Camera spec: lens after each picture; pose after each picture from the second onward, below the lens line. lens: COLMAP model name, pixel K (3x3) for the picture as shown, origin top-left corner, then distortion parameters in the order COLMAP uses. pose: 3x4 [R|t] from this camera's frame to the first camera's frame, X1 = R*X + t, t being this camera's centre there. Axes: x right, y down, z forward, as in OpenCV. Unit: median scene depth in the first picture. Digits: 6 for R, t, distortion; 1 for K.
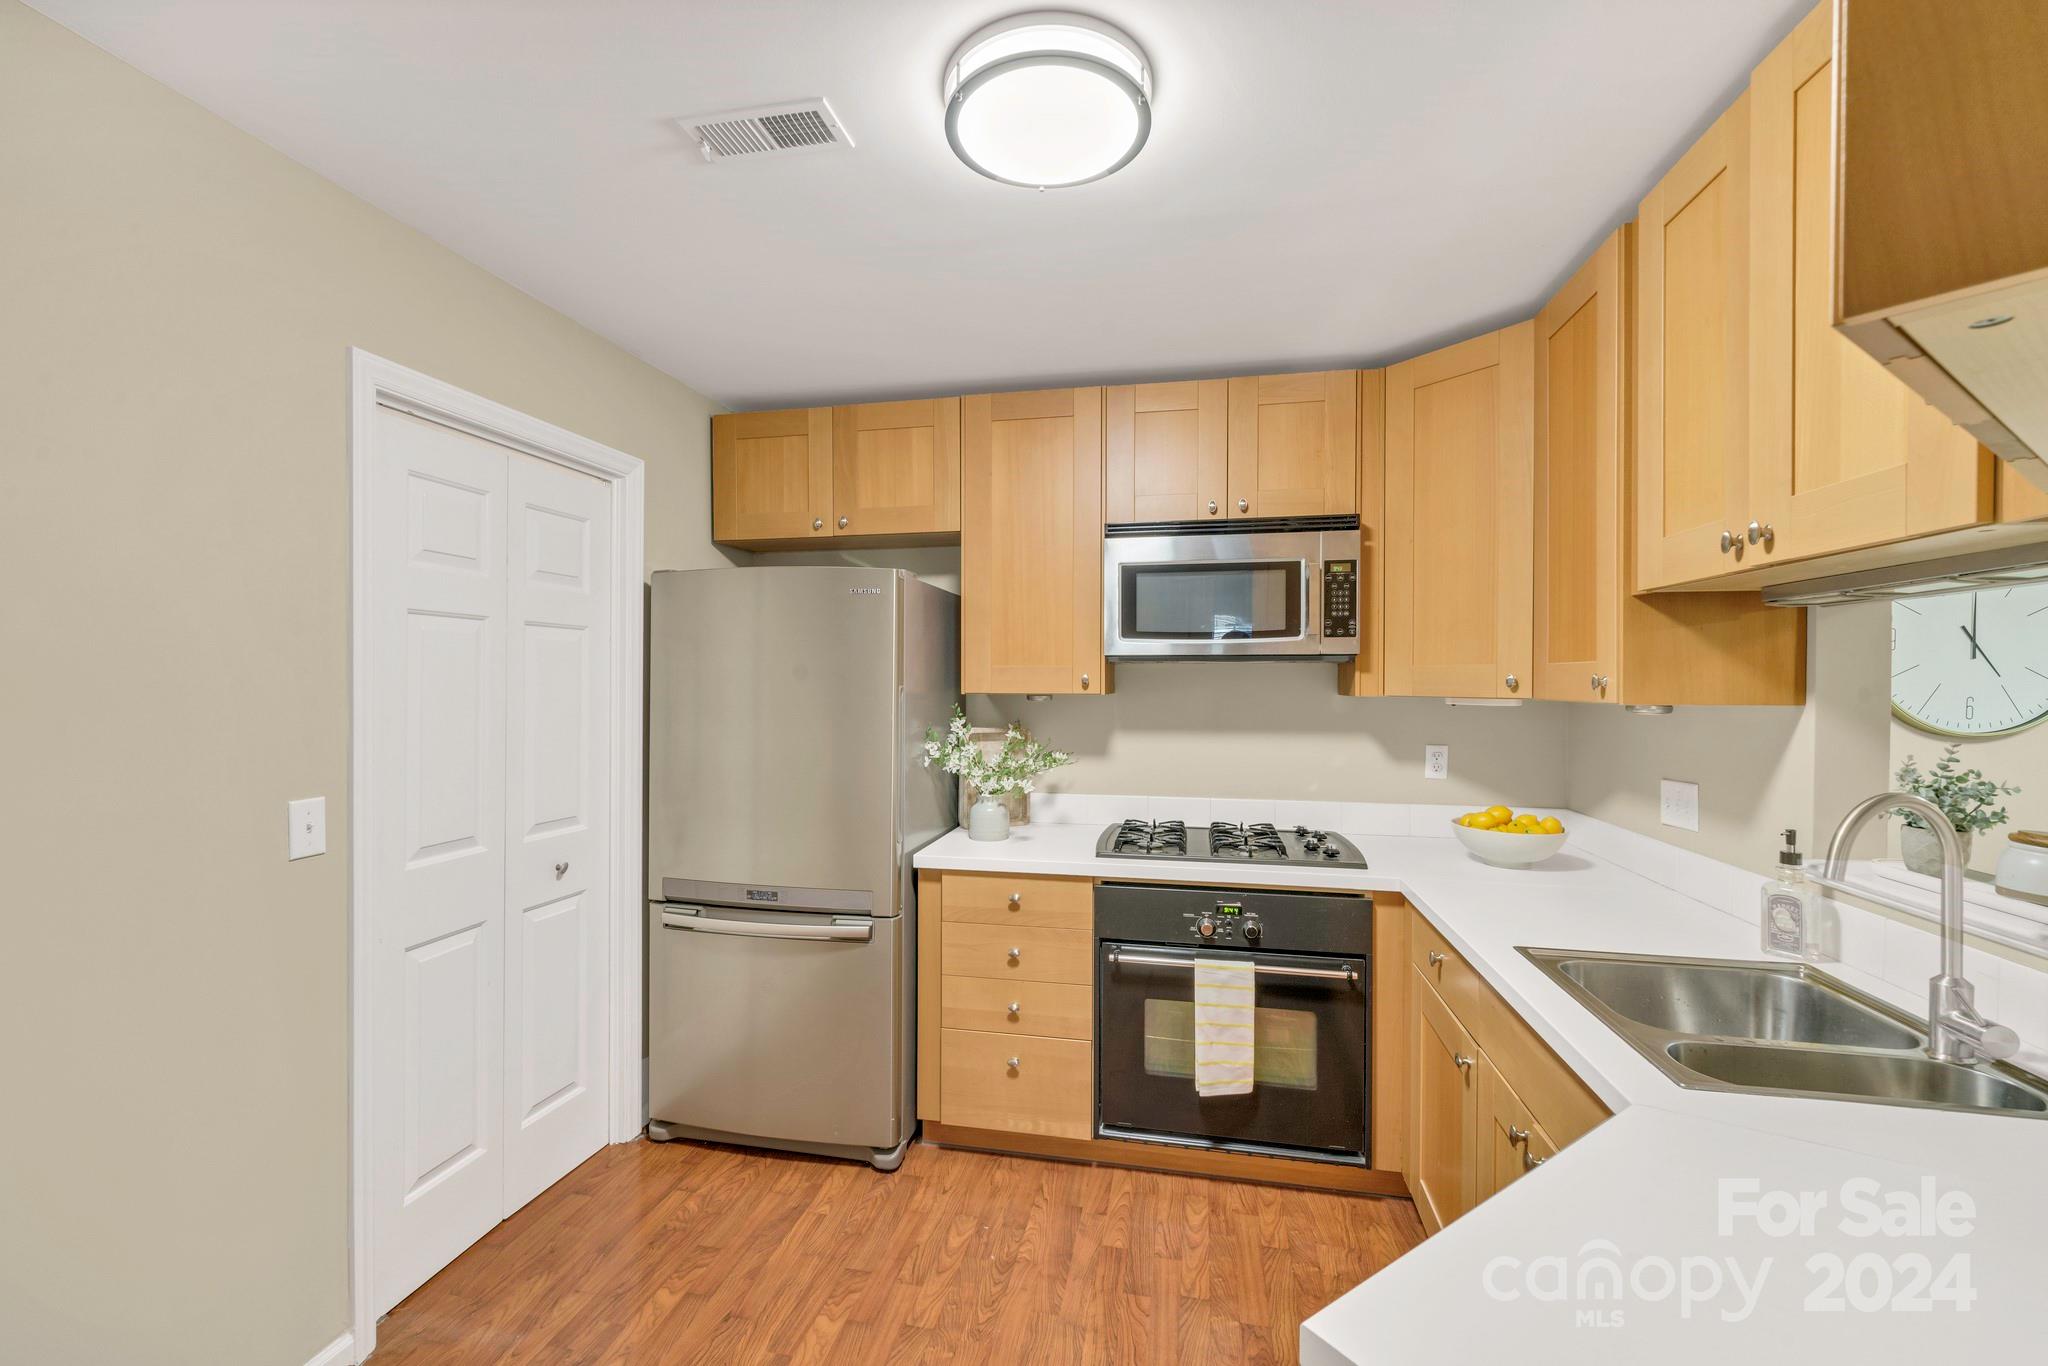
lens RADIAL K [[852.7, 0, 1024.0], [0, 852.7, 683.0], [0, 0, 1]] dist [-0.002122, -0.000113]
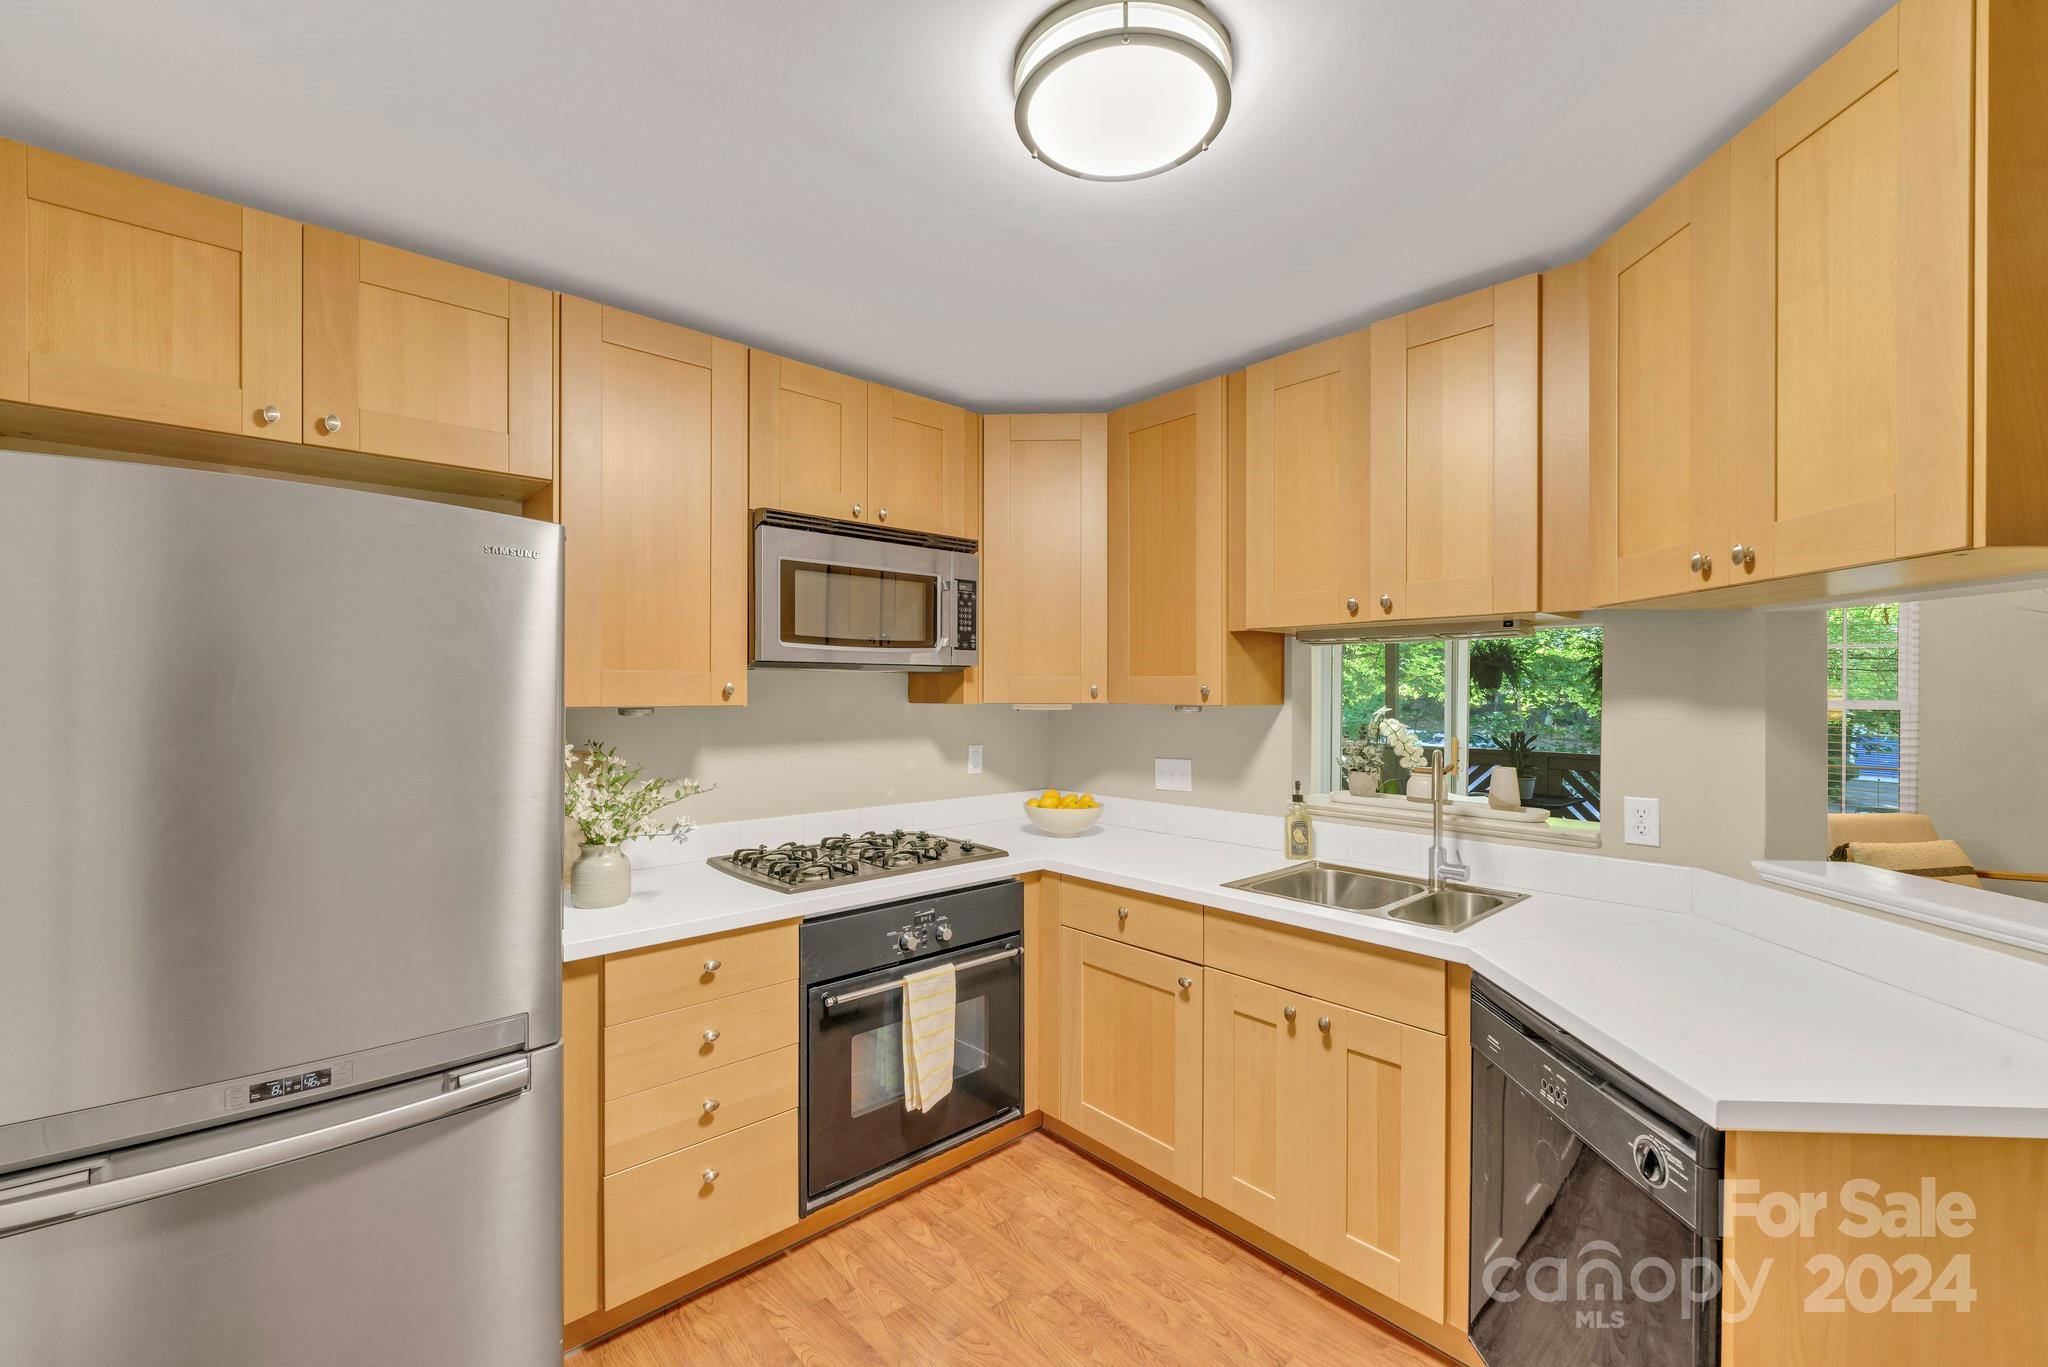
lens RADIAL K [[836.5, 0, 1024.0], [0, 836.5, 683.5], [0, 0, 1]] dist [-0.007393, 0.000341]
pose [[0.590428, 0.005235, 0.807073, -0.469808], [0.001278, 0.999972, -0.007420, -0.002678], [-0.807089, 0.005412, 0.590405, 0.313743]]
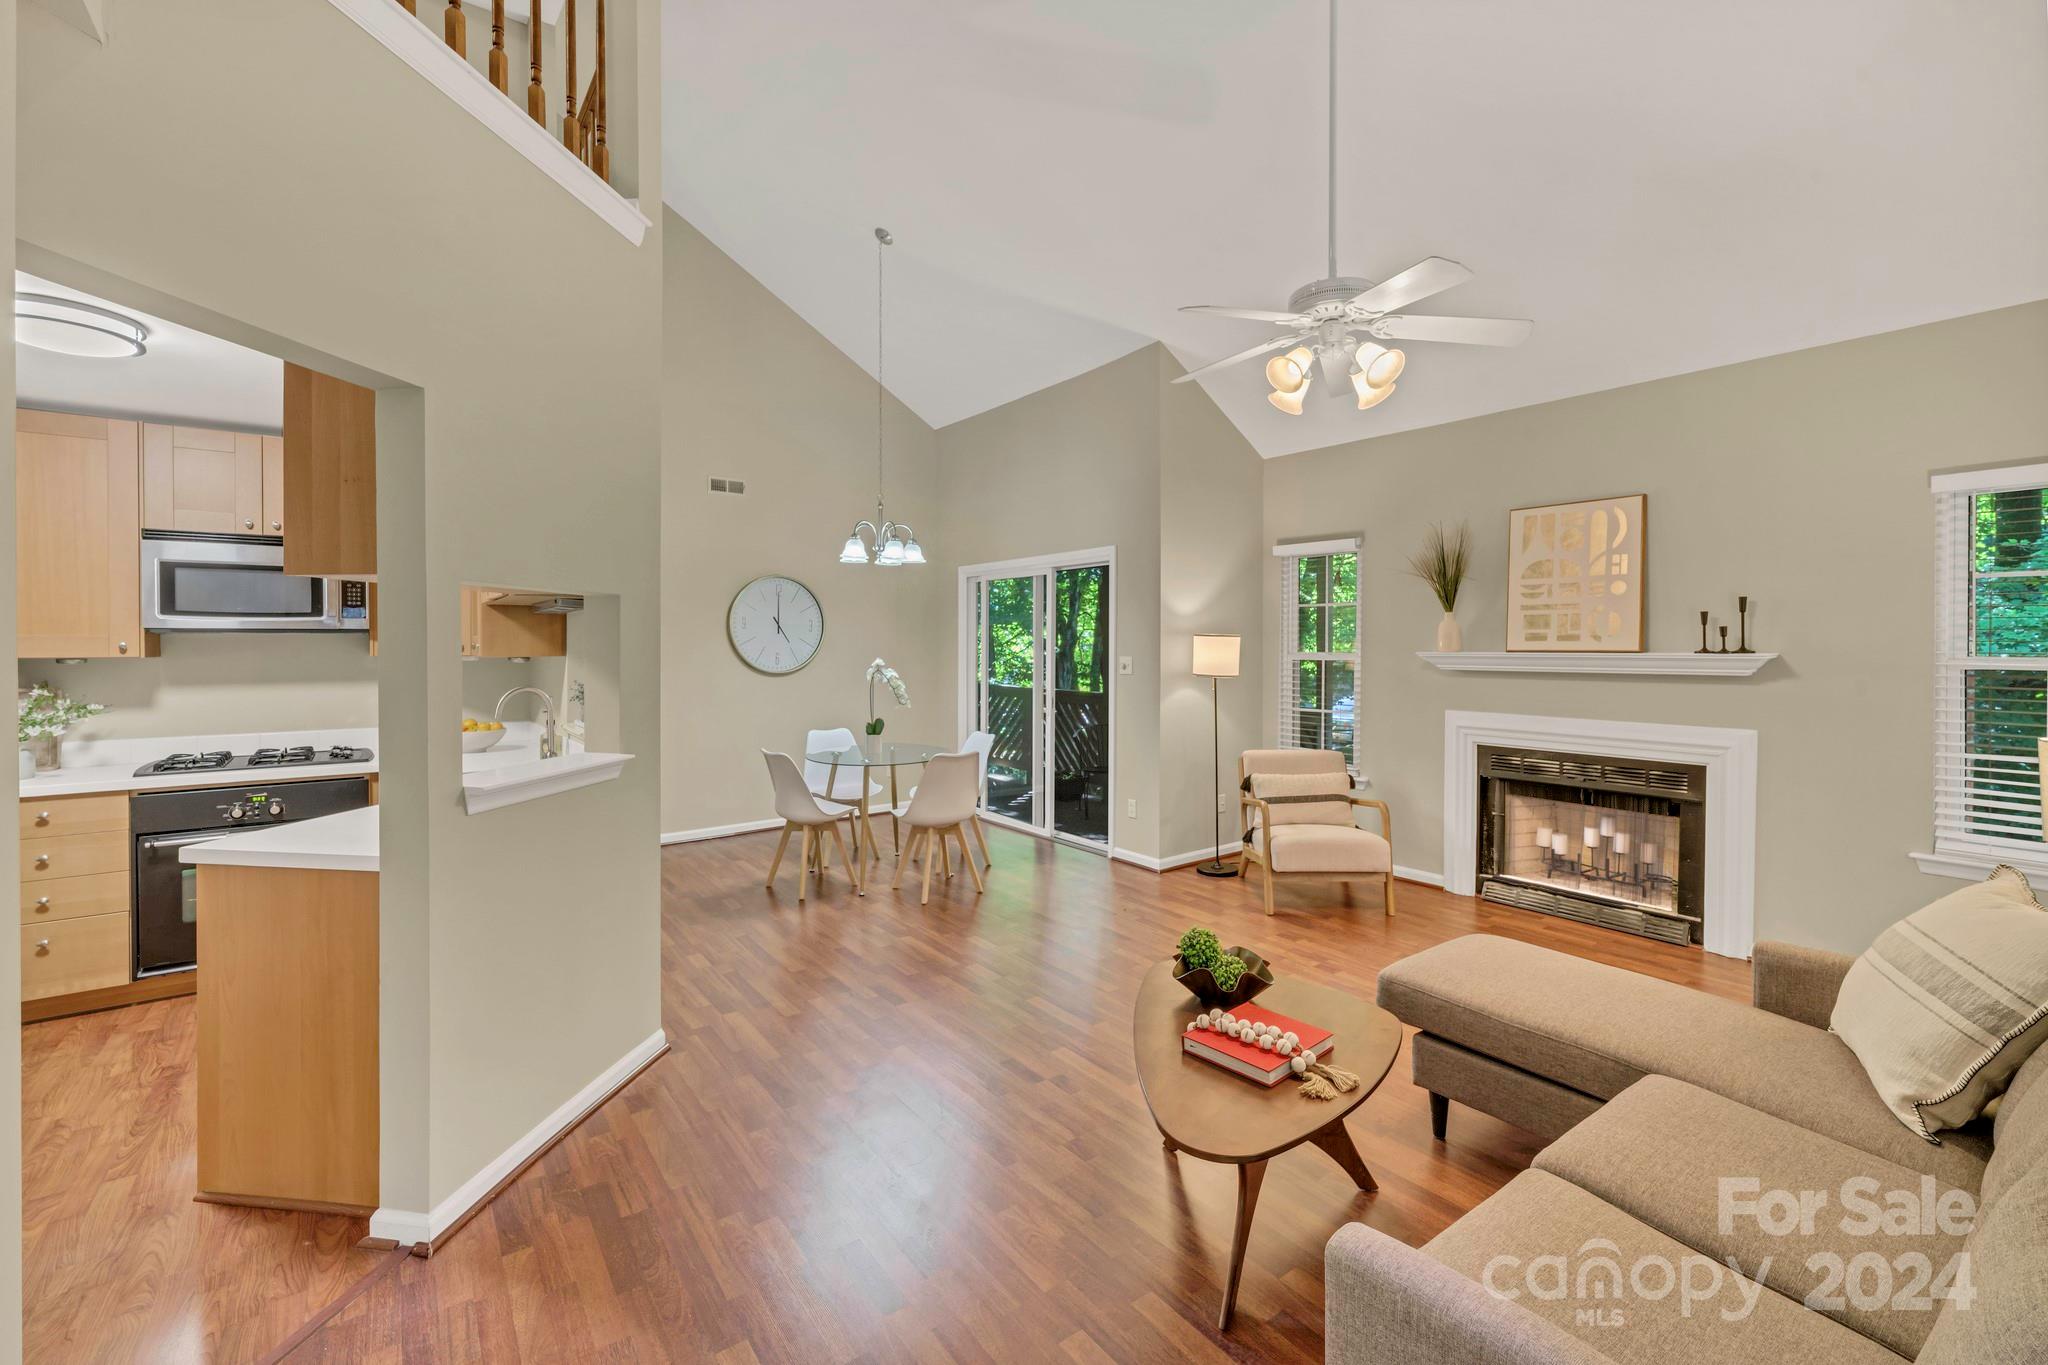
lens RADIAL K [[871.3, 0, 1019.7], [0, 871.3, 652.8], [0, 0, 1]] dist [-0.000719, 0.000186]
pose [[0.672852, -0.009186, 0.739720, 0.011434], [0.006527, 0.999958, 0.006482, 0.007136], [-0.739749, 0.000467, 0.672883, -0.990203]]
